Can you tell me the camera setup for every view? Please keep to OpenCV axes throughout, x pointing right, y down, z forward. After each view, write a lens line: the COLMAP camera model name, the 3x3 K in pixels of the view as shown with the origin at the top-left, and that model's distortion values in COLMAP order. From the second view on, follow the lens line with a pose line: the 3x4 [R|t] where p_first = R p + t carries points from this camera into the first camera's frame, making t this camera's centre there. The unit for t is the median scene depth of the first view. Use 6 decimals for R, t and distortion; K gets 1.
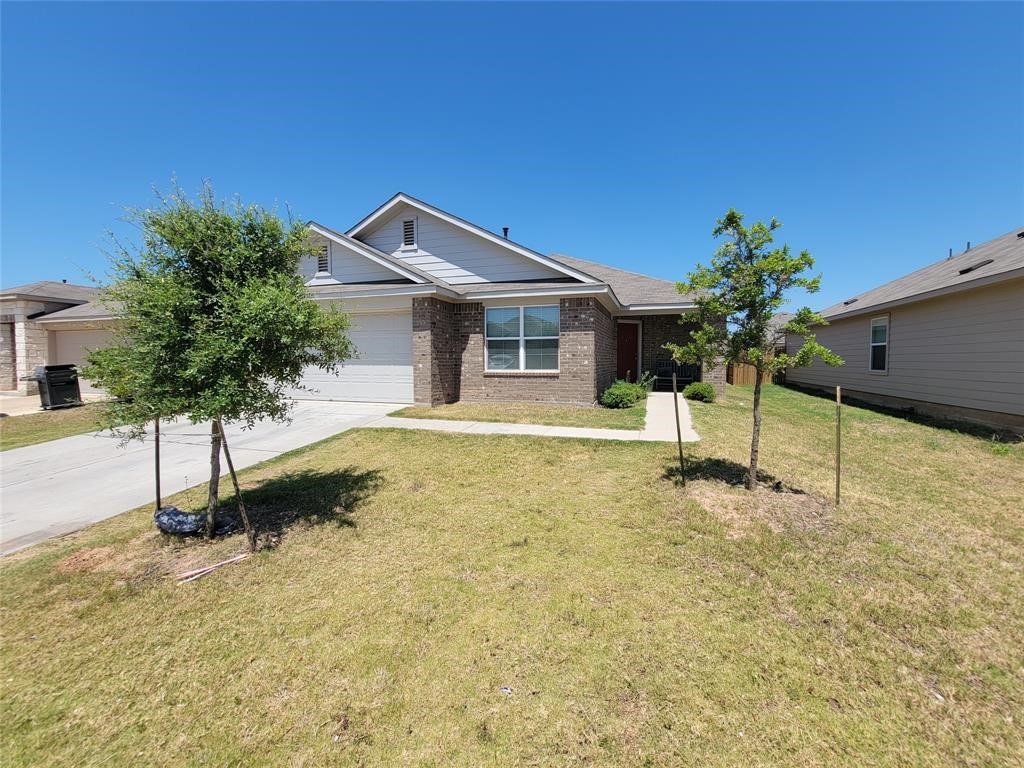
lens RADIAL K [[422.8, 0, 517.0], [0, 422.8, 375.3], [0, 0, 1]] dist [-0.002746, -0.000140]
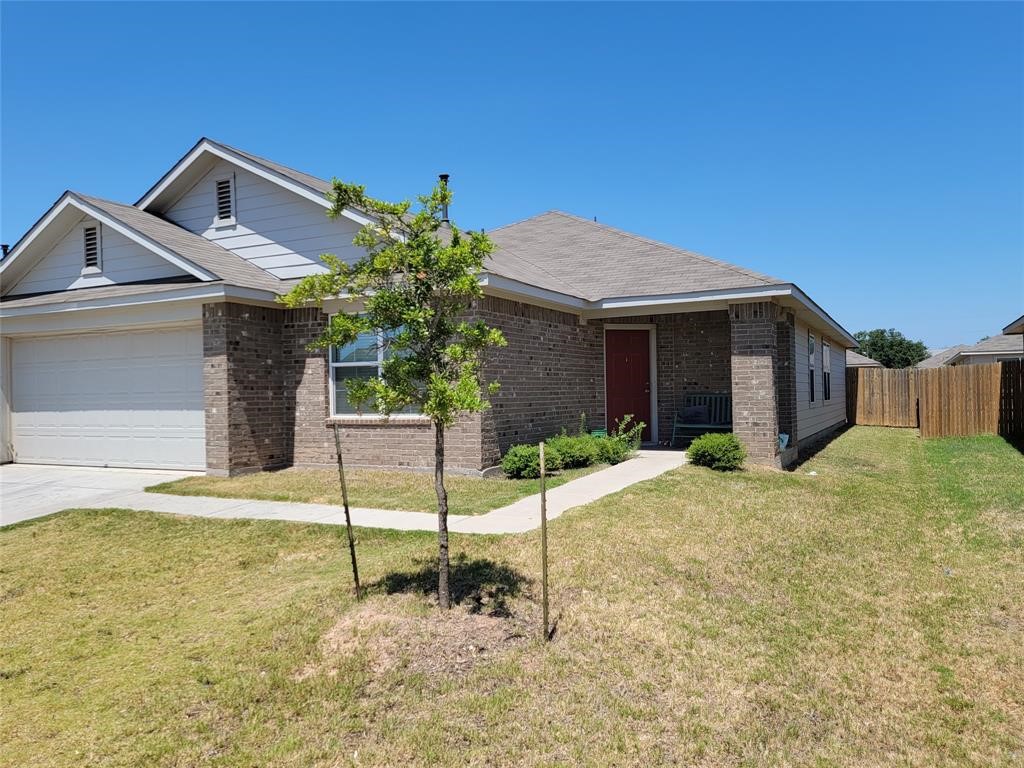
lens RADIAL K [[763.4, 0, 512.0], [0, 763.4, 384.0], [0, 0, 1]] dist [0.055584, -0.004710]
pose [[0.985434, -0.017289, -0.169175, 0.375982], [0.009499, 0.998861, -0.046753, -0.004030], [0.169791, 0.044465, 0.984477, -0.052998]]
